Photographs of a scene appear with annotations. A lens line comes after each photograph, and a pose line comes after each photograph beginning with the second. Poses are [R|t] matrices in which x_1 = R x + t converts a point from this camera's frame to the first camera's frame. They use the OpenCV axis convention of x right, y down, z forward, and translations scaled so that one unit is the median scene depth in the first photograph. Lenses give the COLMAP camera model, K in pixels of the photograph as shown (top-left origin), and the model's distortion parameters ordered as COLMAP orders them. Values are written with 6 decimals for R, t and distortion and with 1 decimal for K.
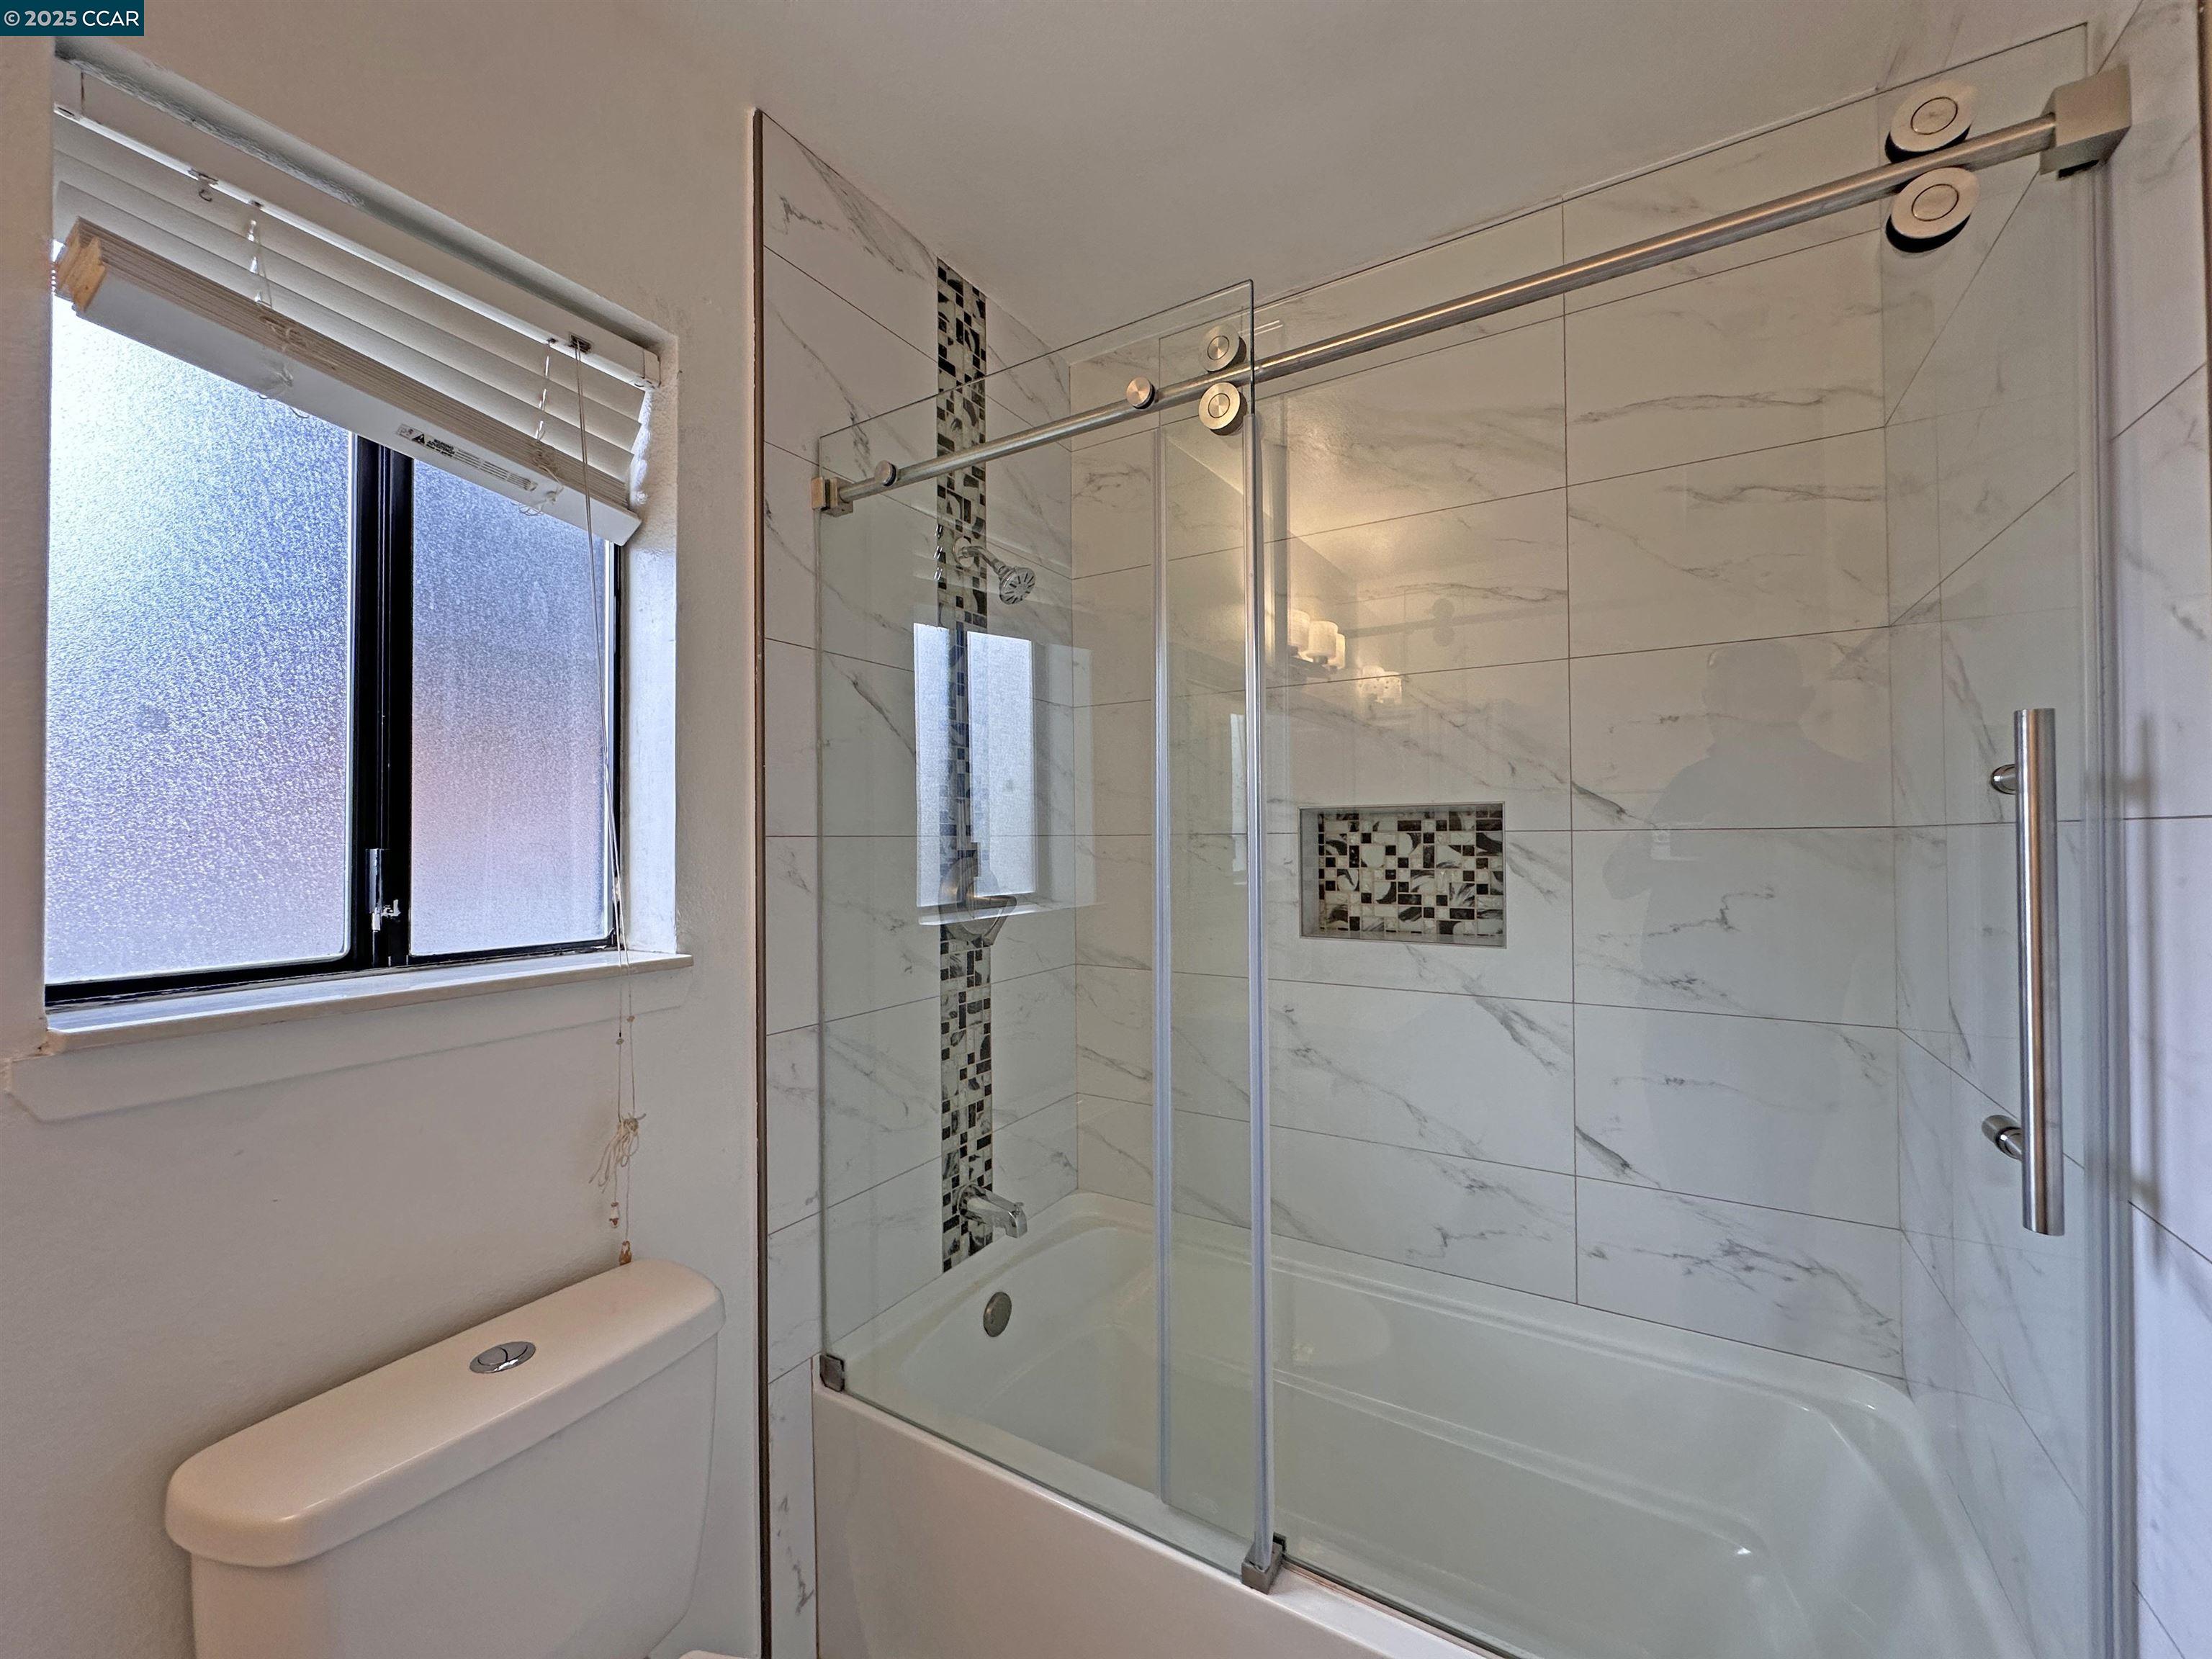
lens RADIAL K [[879.9, 0, 1106.0], [0, 879.9, 829.5], [0, 0, 1]] dist [-0.004729, 0.000816]
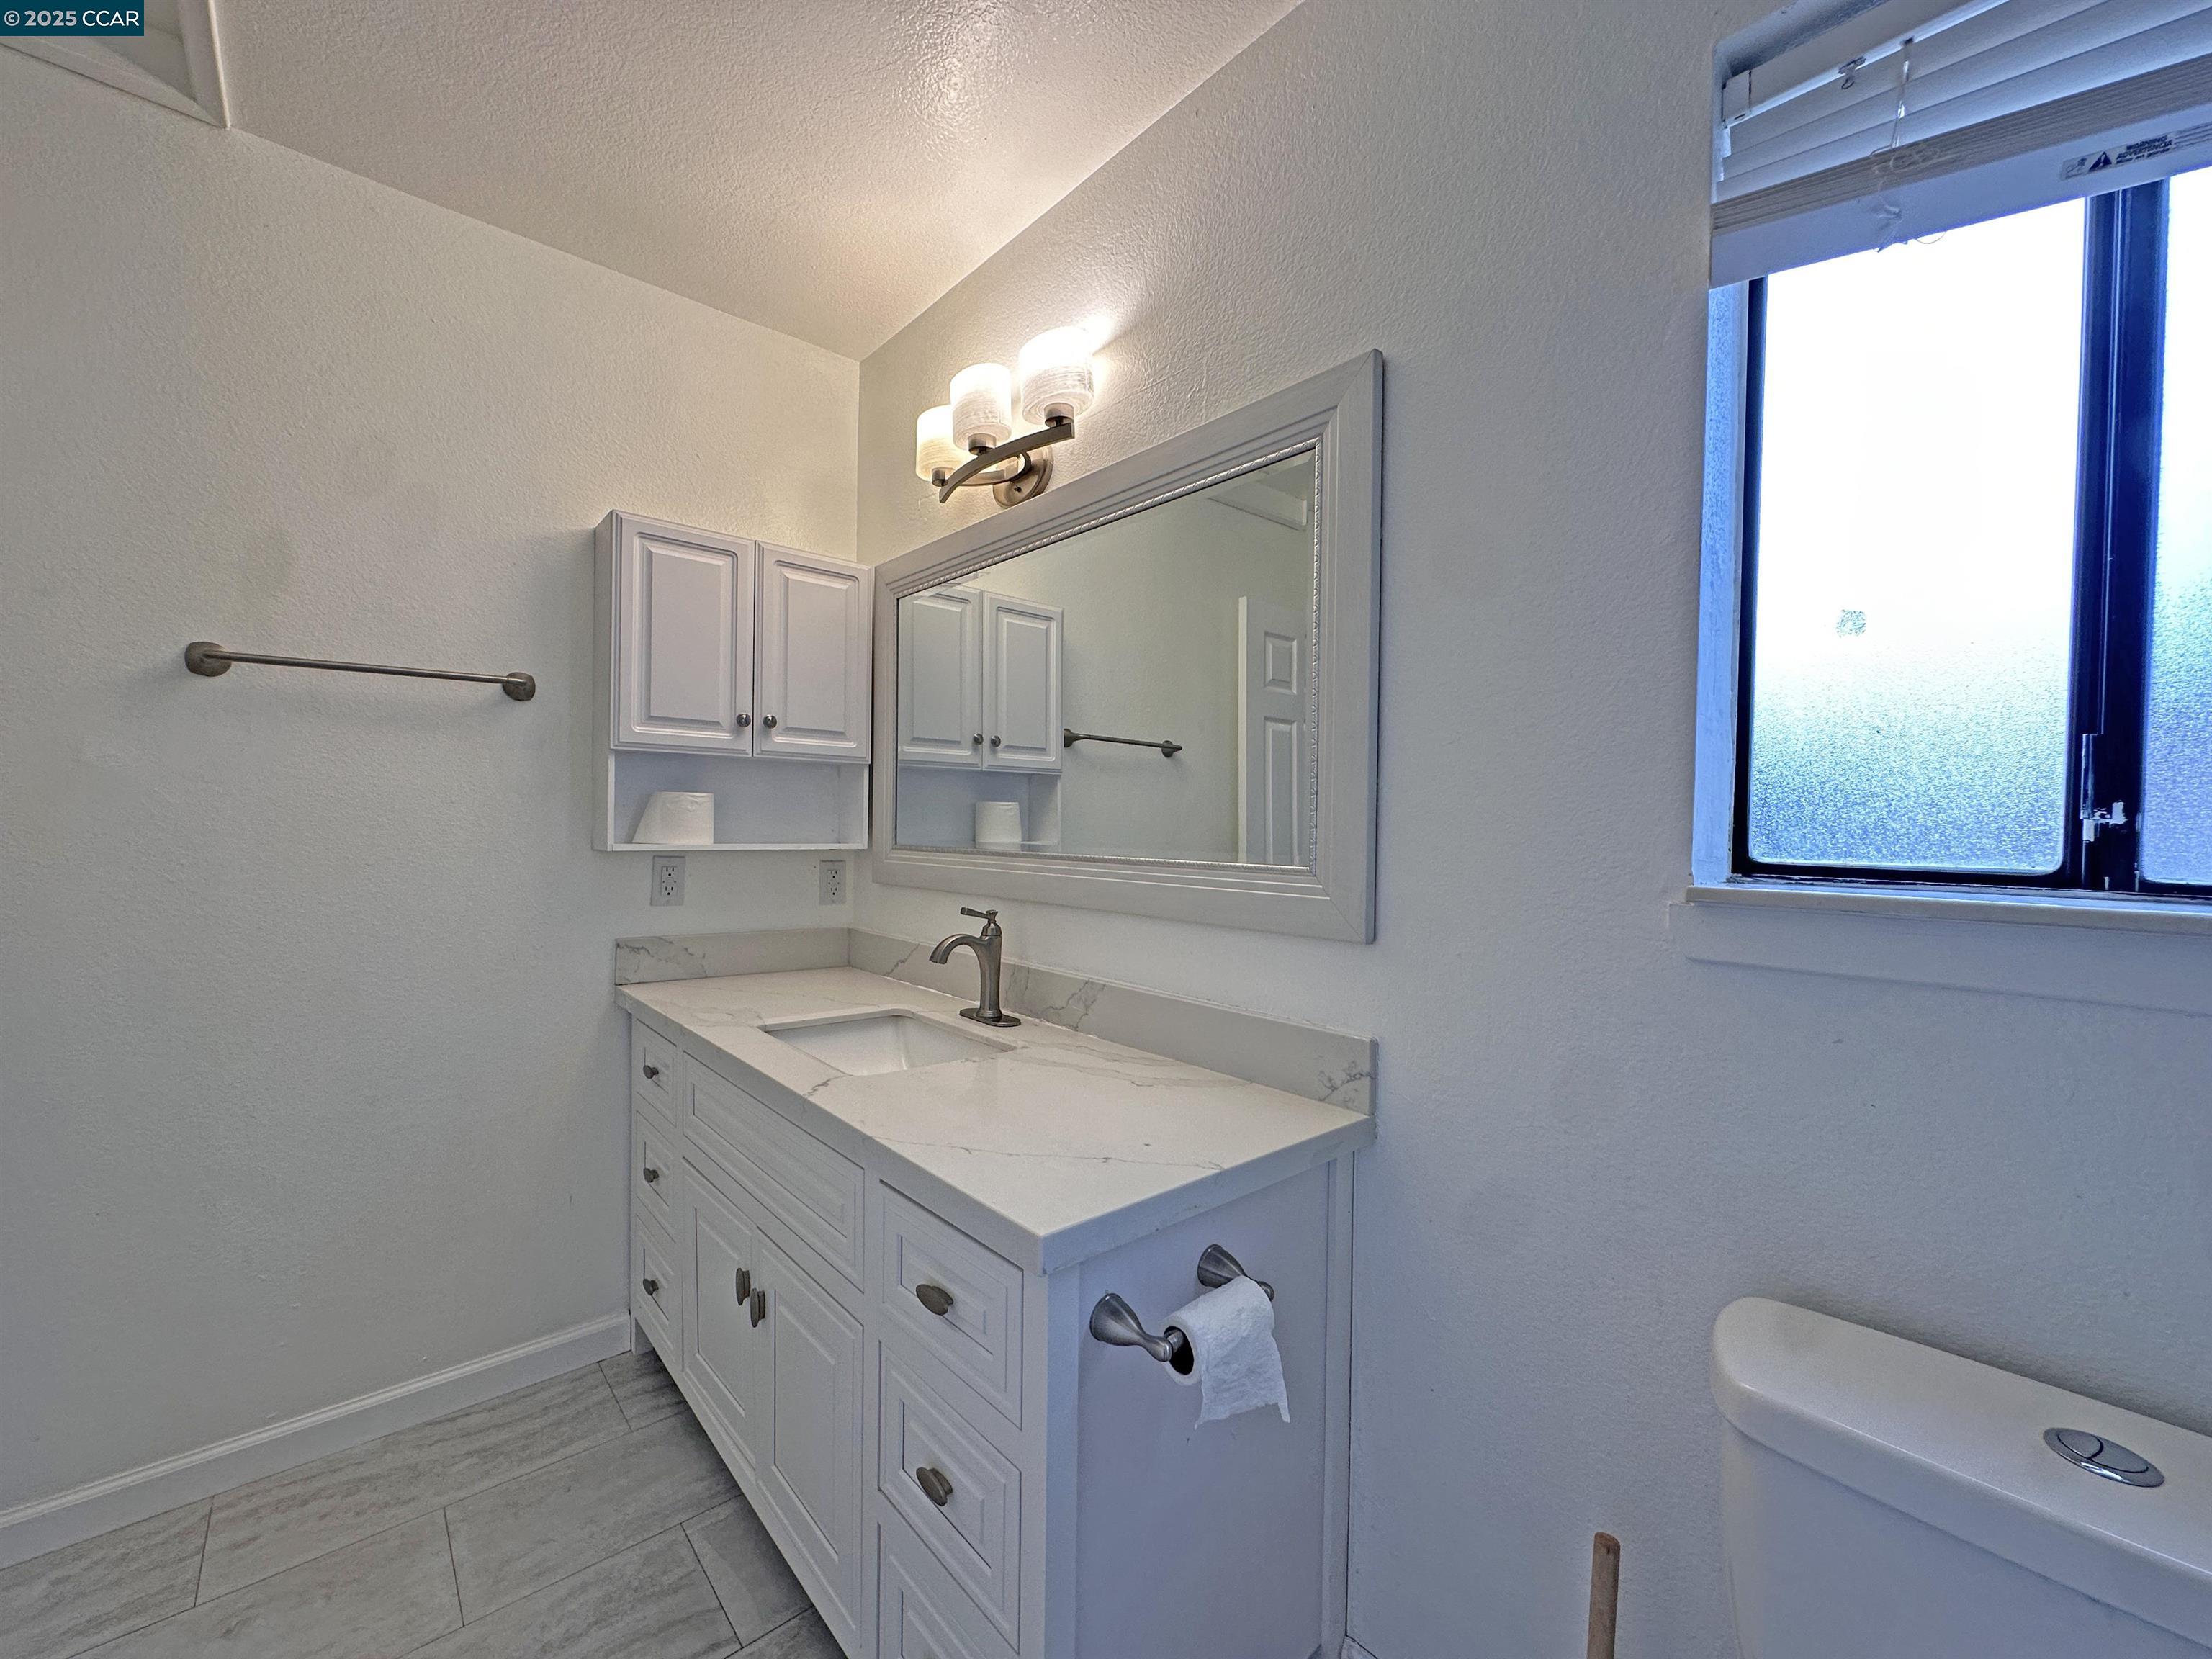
lens RADIAL K [[877.6, 0, 1108.0], [0, 877.6, 830.2], [0, 0, 1]] dist [-0.002247, -0.000672]
pose [[-0.299671, 0.014466, -0.953933, 0.094399], [0.003753, 0.999895, 0.013984, 0.055796], [0.954035, 0.000610, -0.299693, 0.250035]]
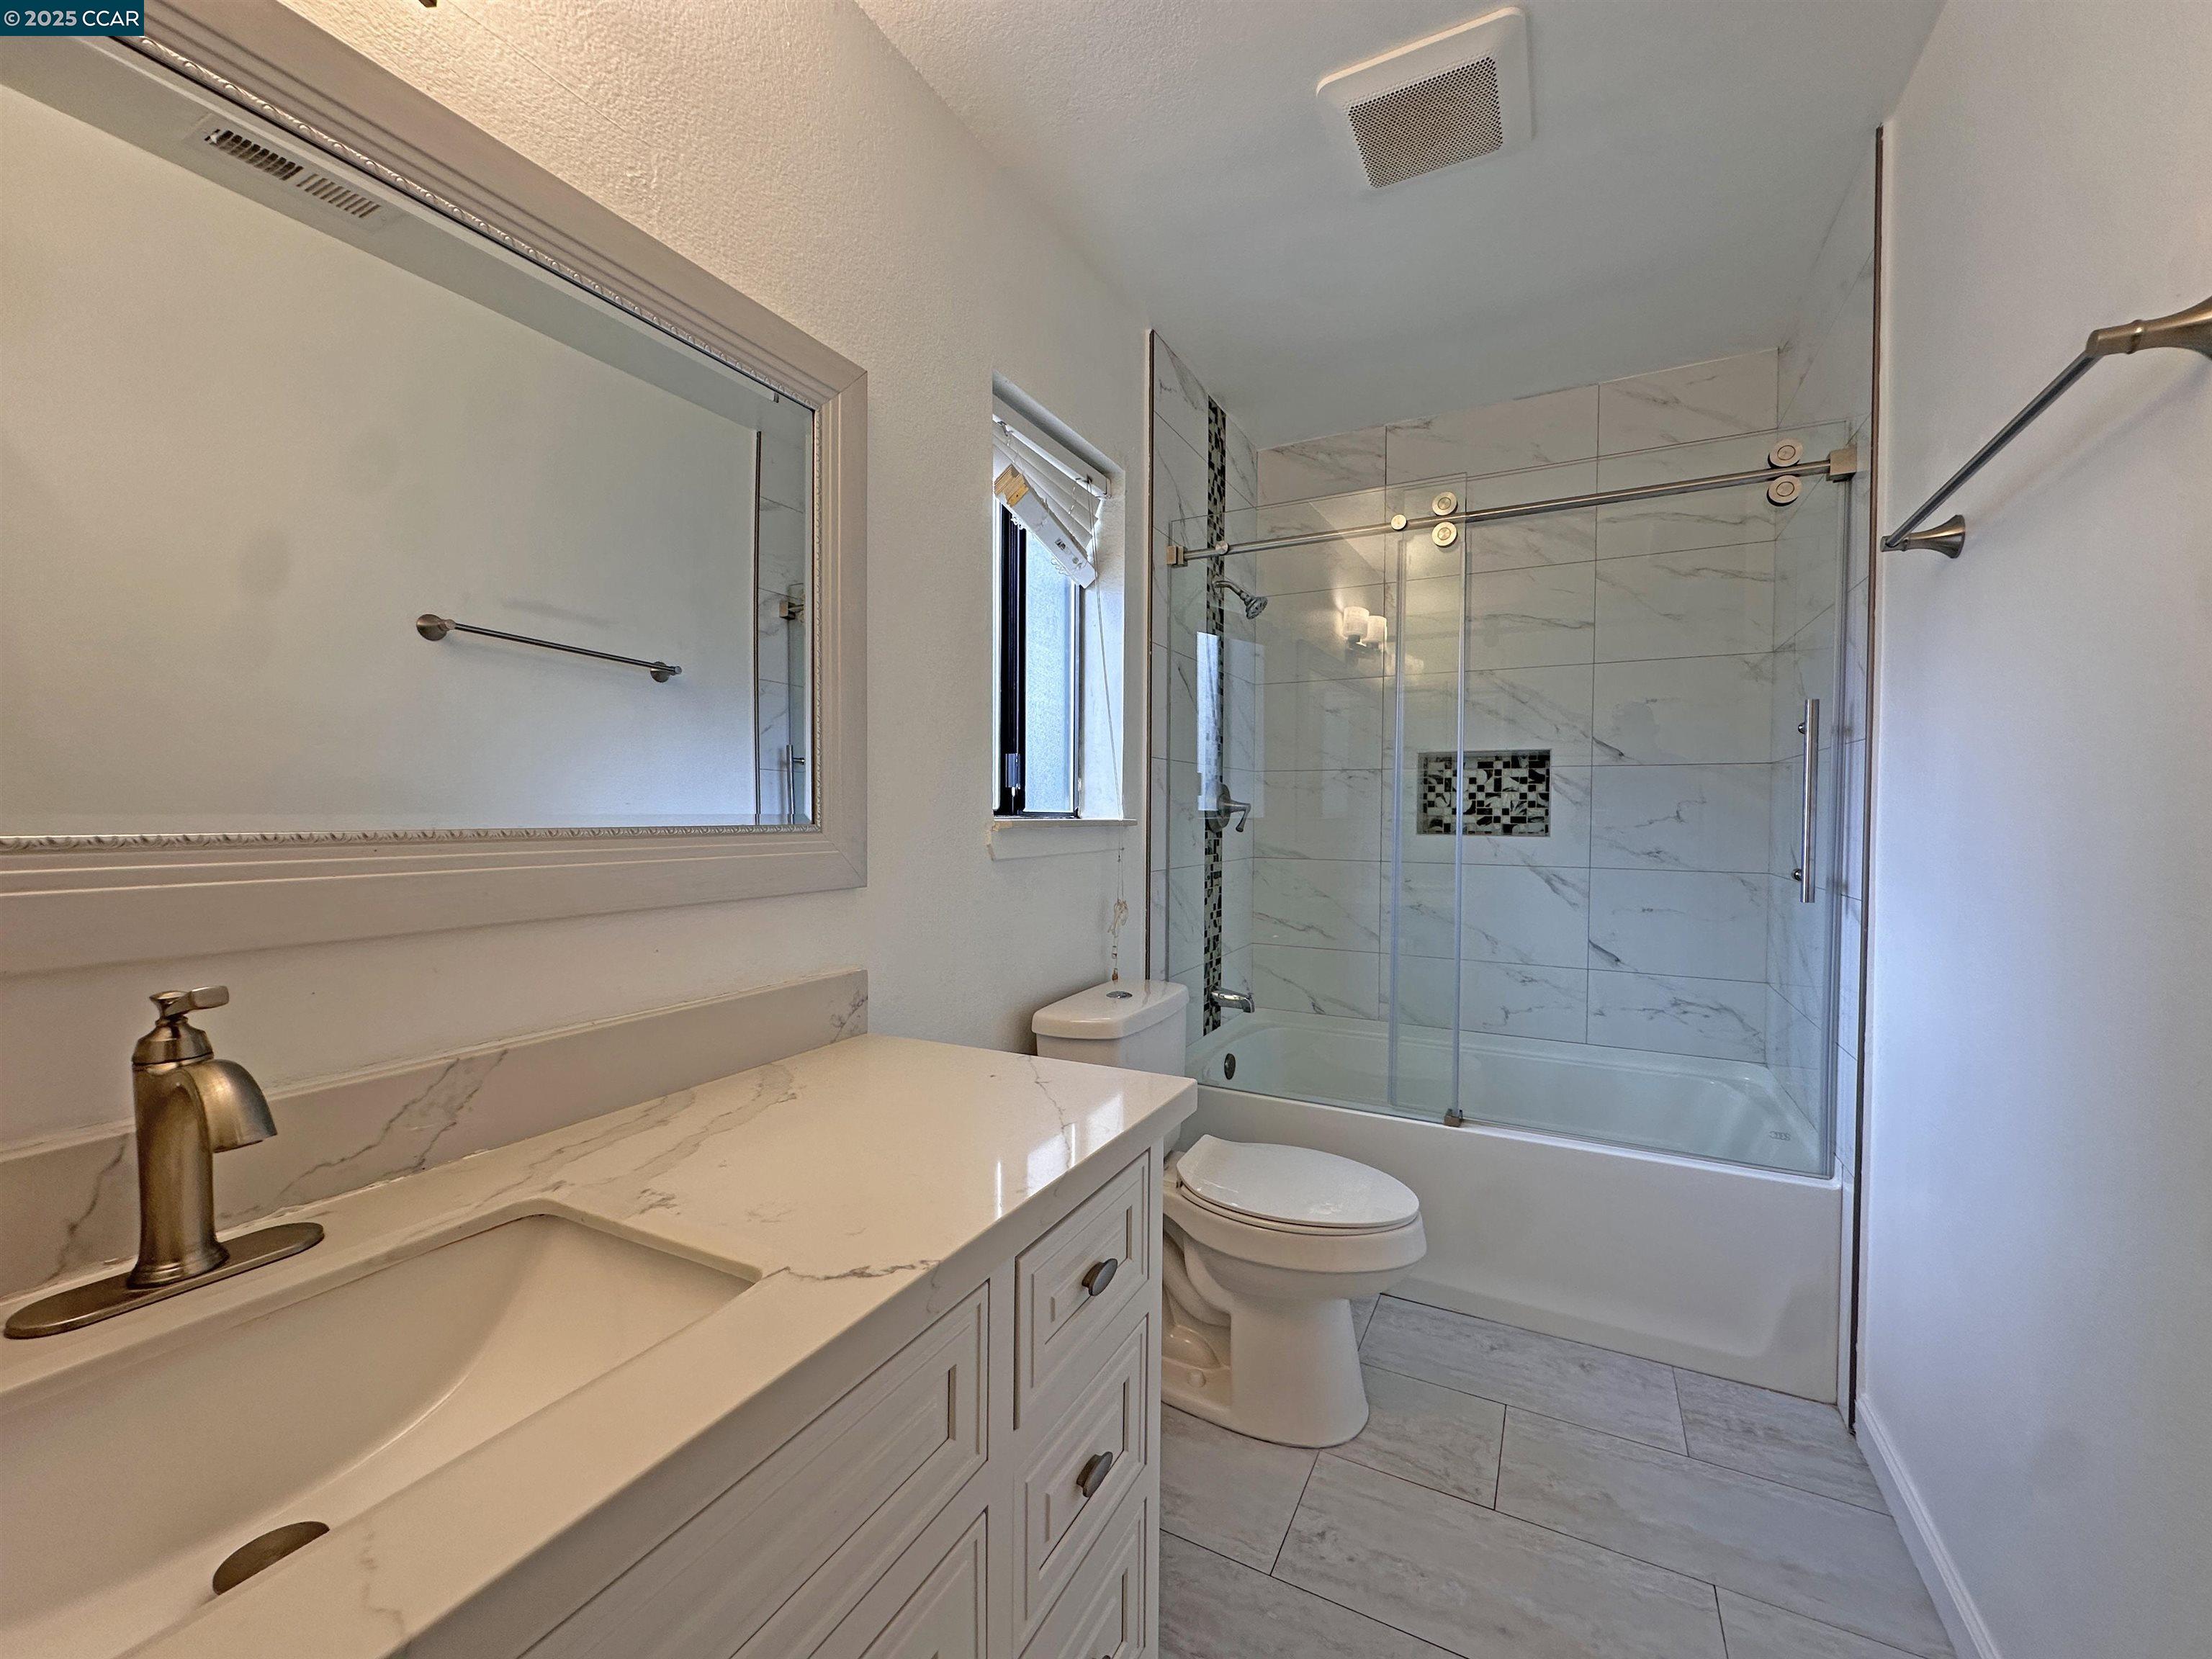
lens RADIAL K [[877.6, 0, 1108.0], [0, 877.6, 830.2], [0, 0, 1]] dist [-0.002247, -0.000672]
pose [[0.998110, 0.012456, 0.060176, -0.452187], [-0.014400, 0.999385, 0.031984, 0.076528], [-0.059741, -0.032790, 0.997675, -0.571486]]
